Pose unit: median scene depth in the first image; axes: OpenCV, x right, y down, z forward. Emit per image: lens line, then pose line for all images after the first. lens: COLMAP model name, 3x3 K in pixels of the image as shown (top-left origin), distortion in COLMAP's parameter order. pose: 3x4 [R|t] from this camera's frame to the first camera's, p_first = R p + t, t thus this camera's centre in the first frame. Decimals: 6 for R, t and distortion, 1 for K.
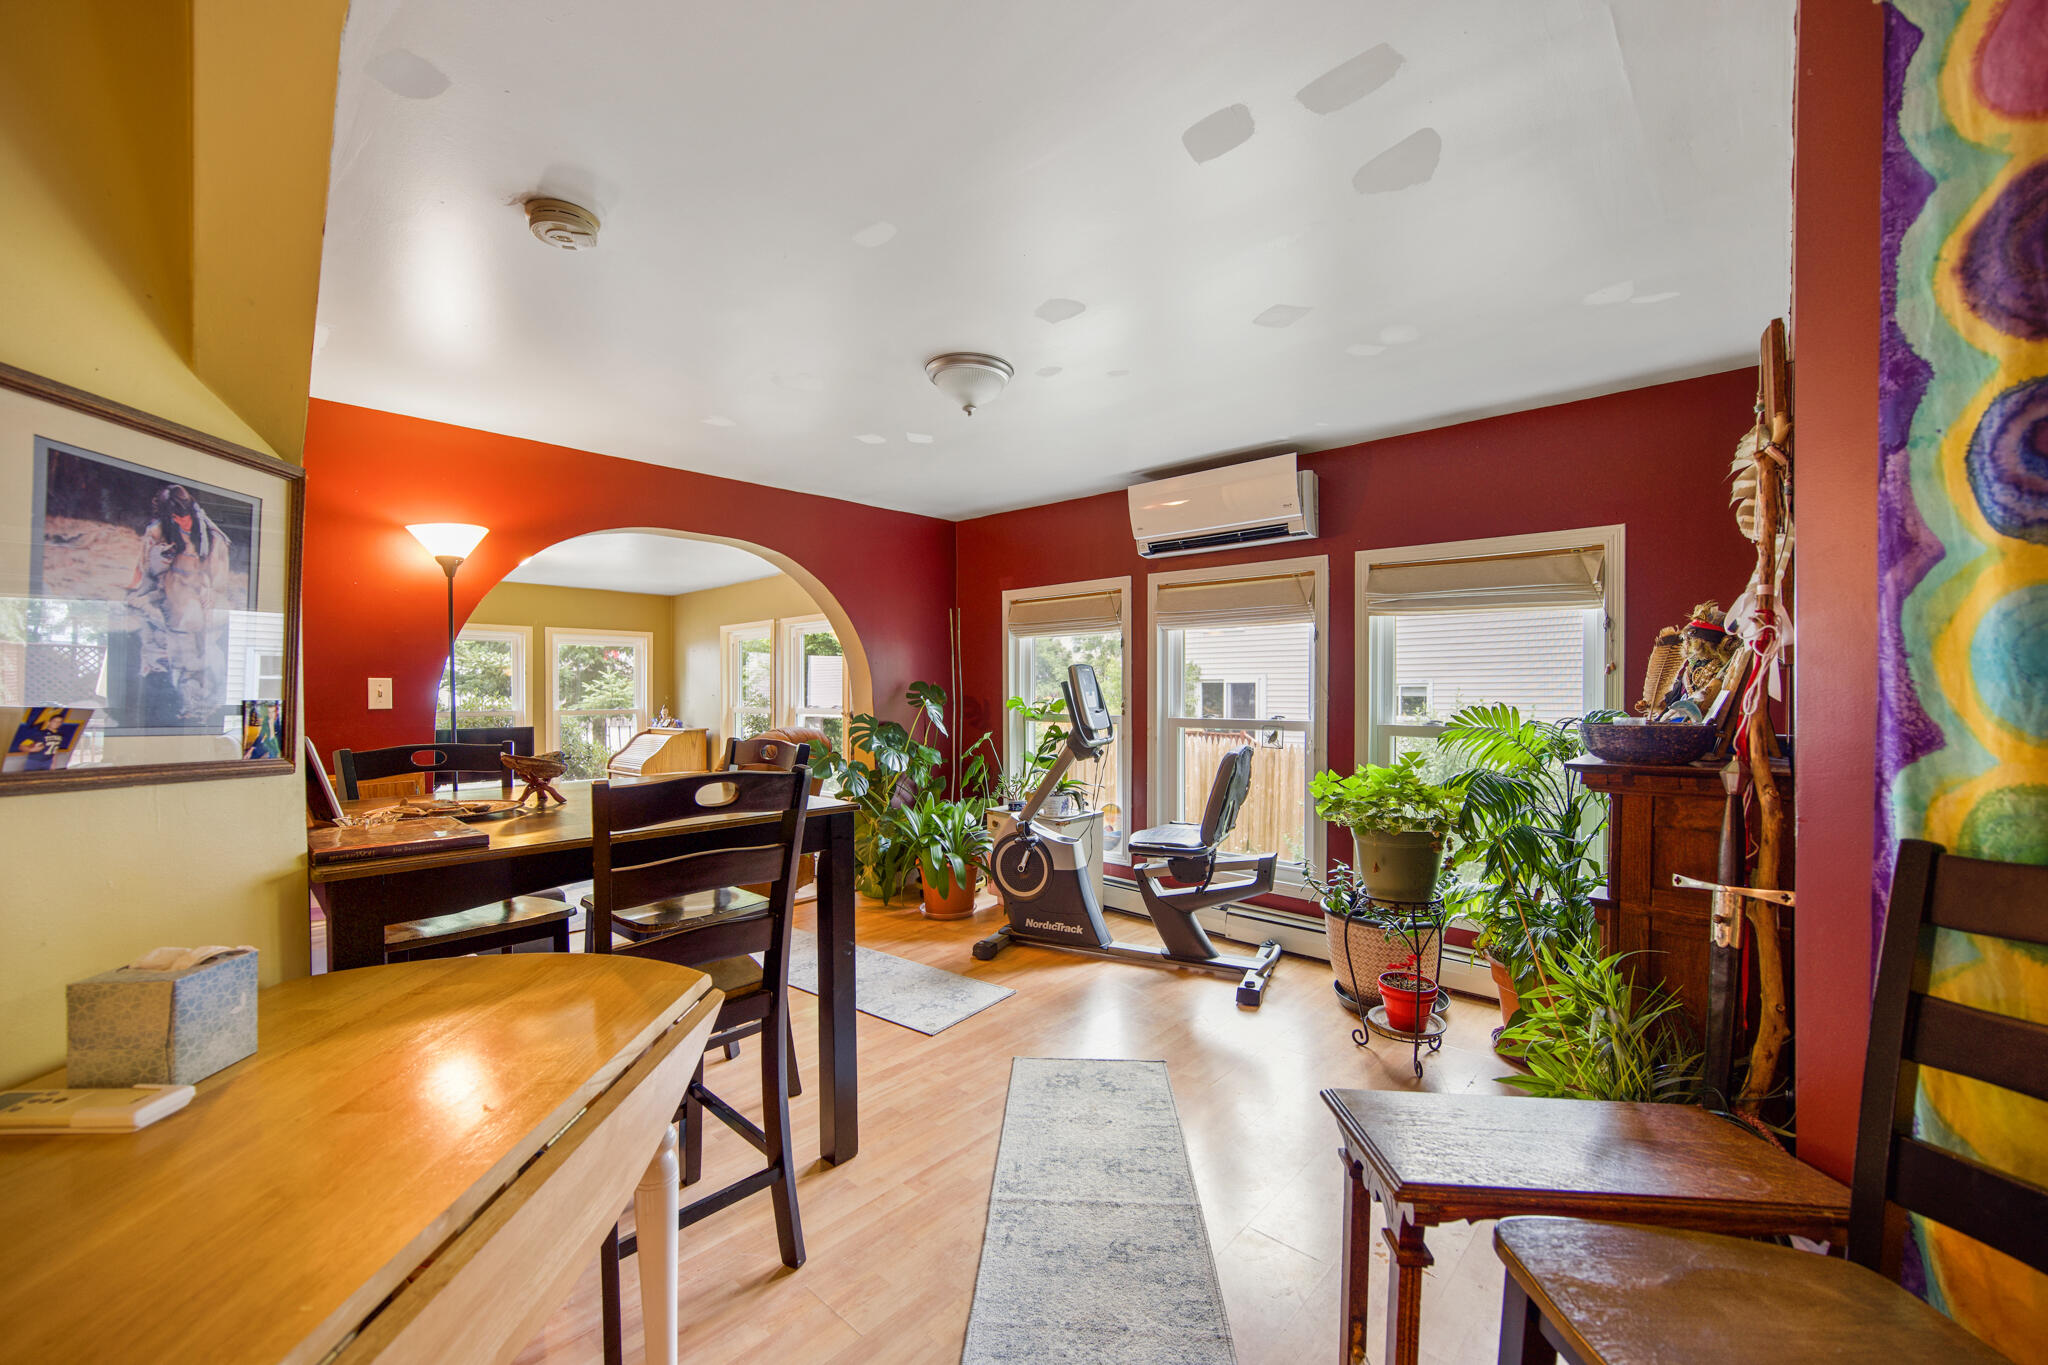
lens RADIAL K [[825.6, 0, 1039.9], [0, 825.6, 690.1], [0, 0, 1]] dist [-0.001908, 0.000156]
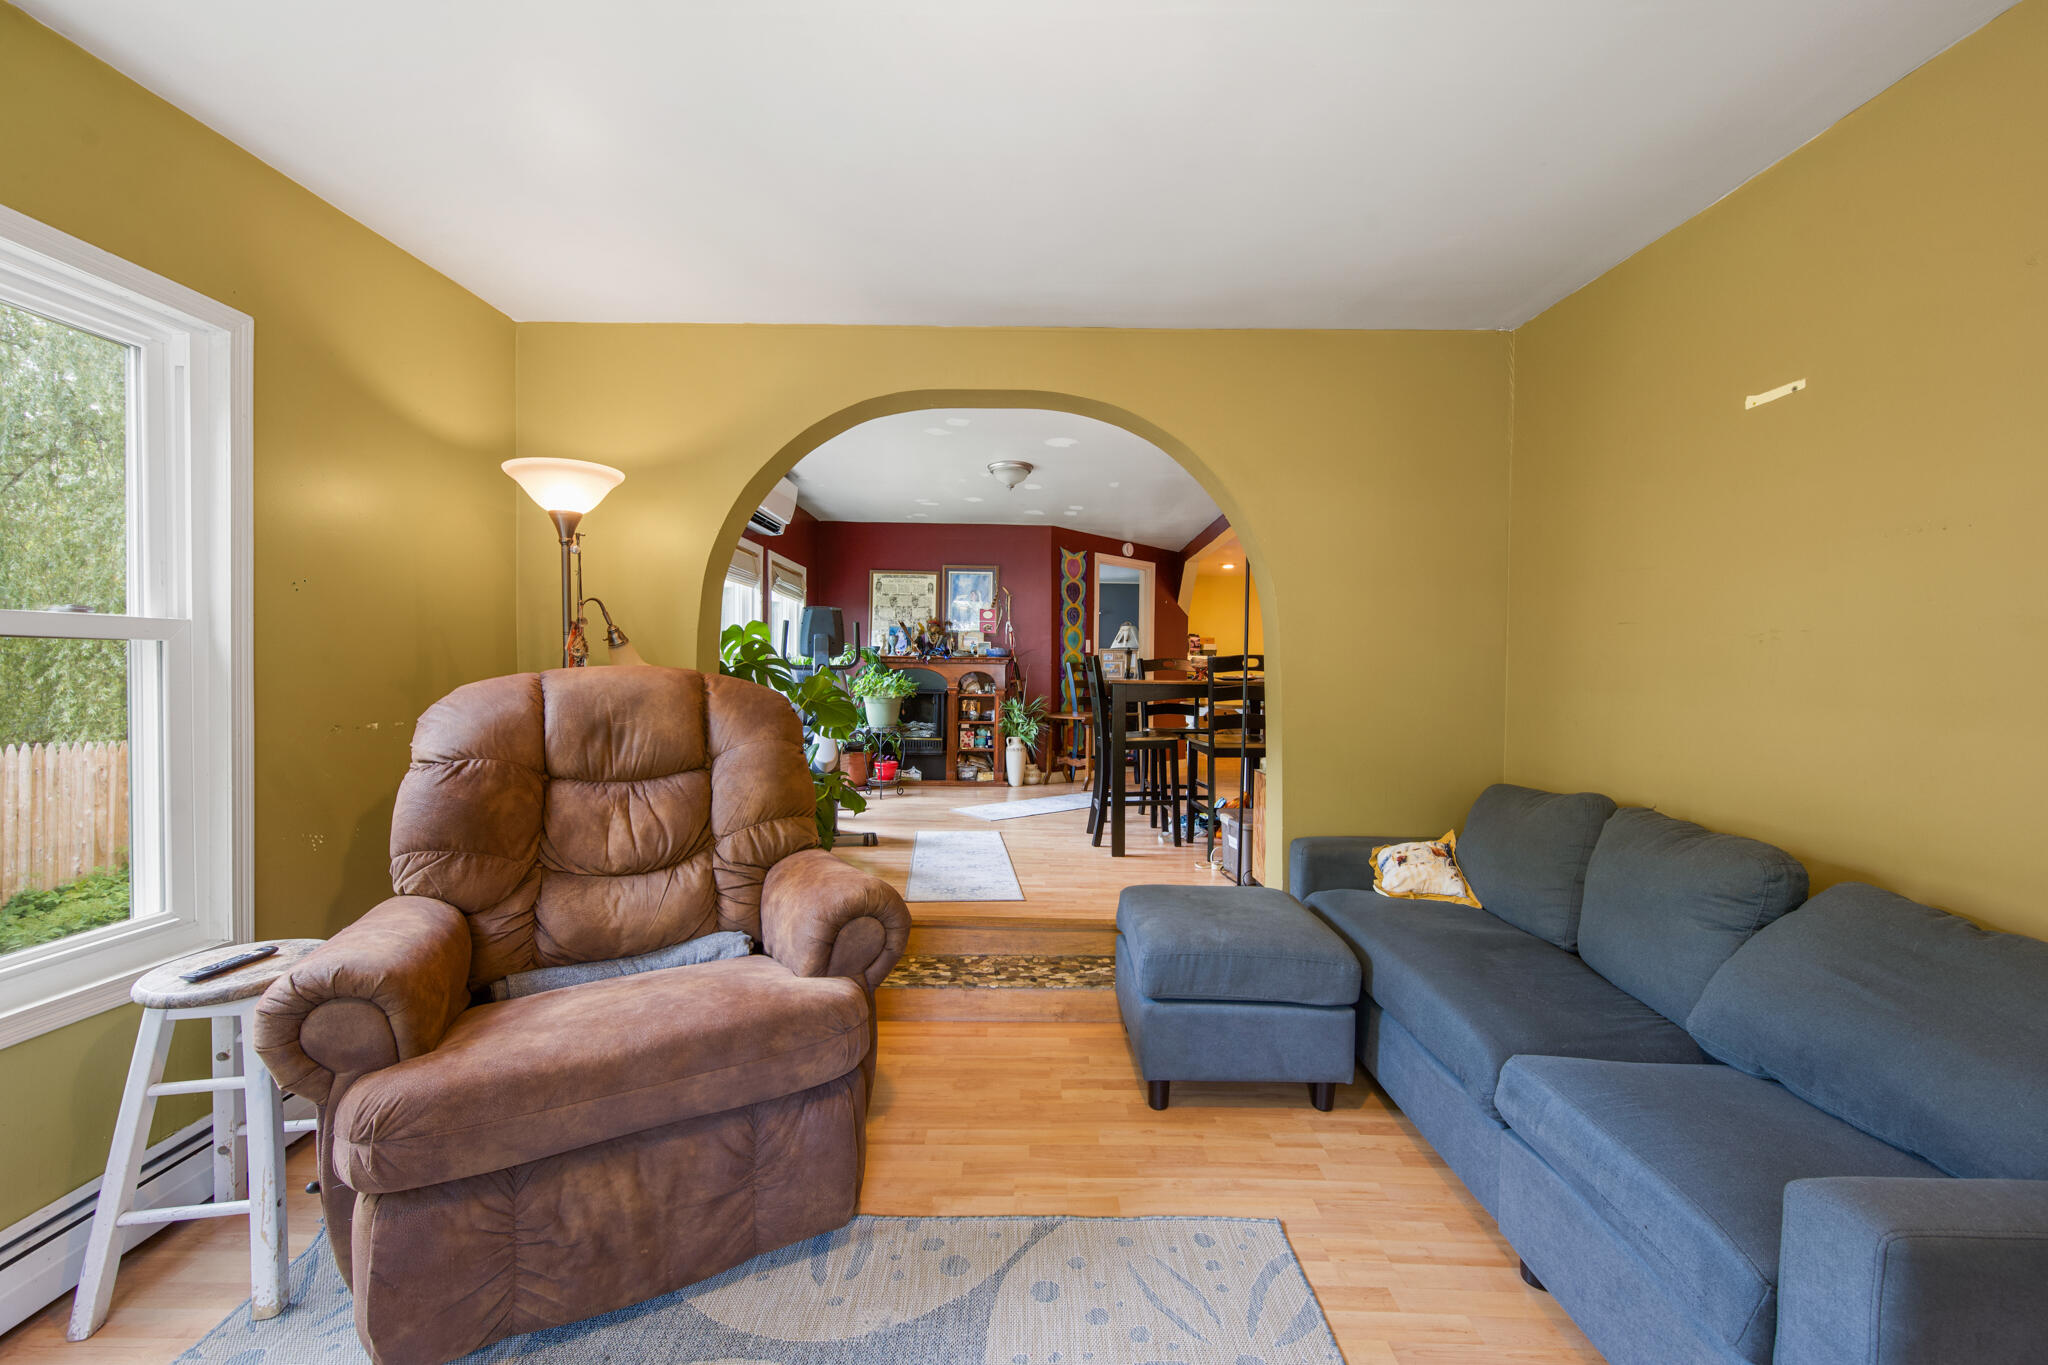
lens RADIAL K [[825.6, 0, 1030.4], [0, 825.6, 673.5], [0, 0, 1]] dist [-0.001908, 0.000156]
pose [[-0.670194, -0.007022, 0.742153, -3.402656], [-0.007716, 0.999967, 0.002494, 0.202709], [-0.742146, -0.004055, -0.670226, 4.933302]]
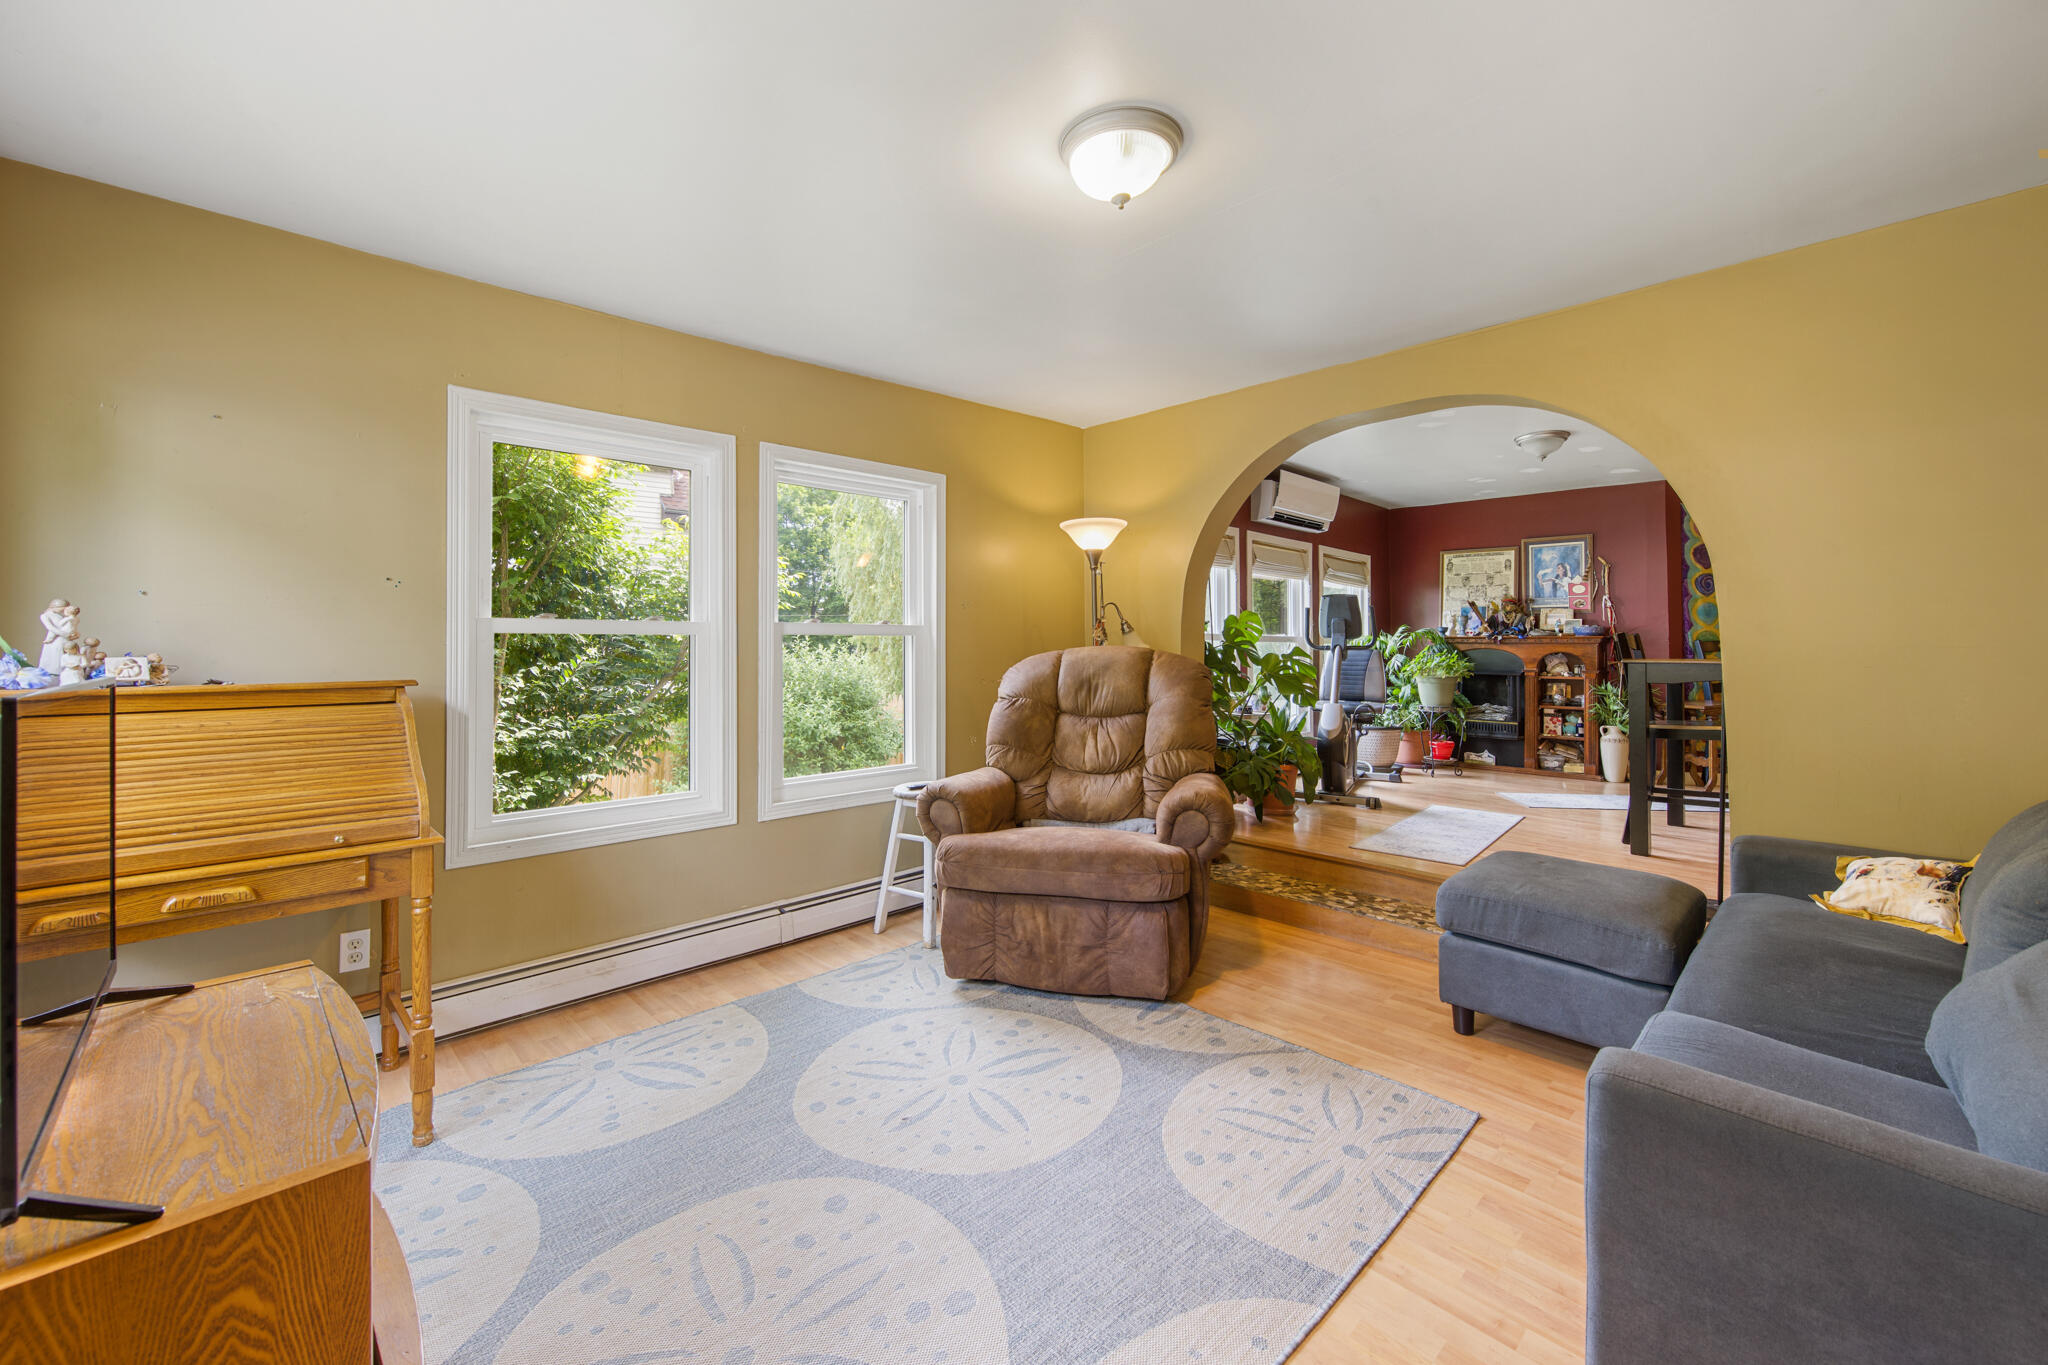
lens RADIAL K [[825.6, 0, 1013.5], [0, 825.6, 633.5], [0, 0, 1]] dist [-0.001908, 0.000156]
pose [[0.074754, 0.020605, 0.996989, -4.401338], [-0.005190, 0.999781, -0.020274, 0.213460], [-0.997189, -0.003658, 0.074844, 4.471133]]
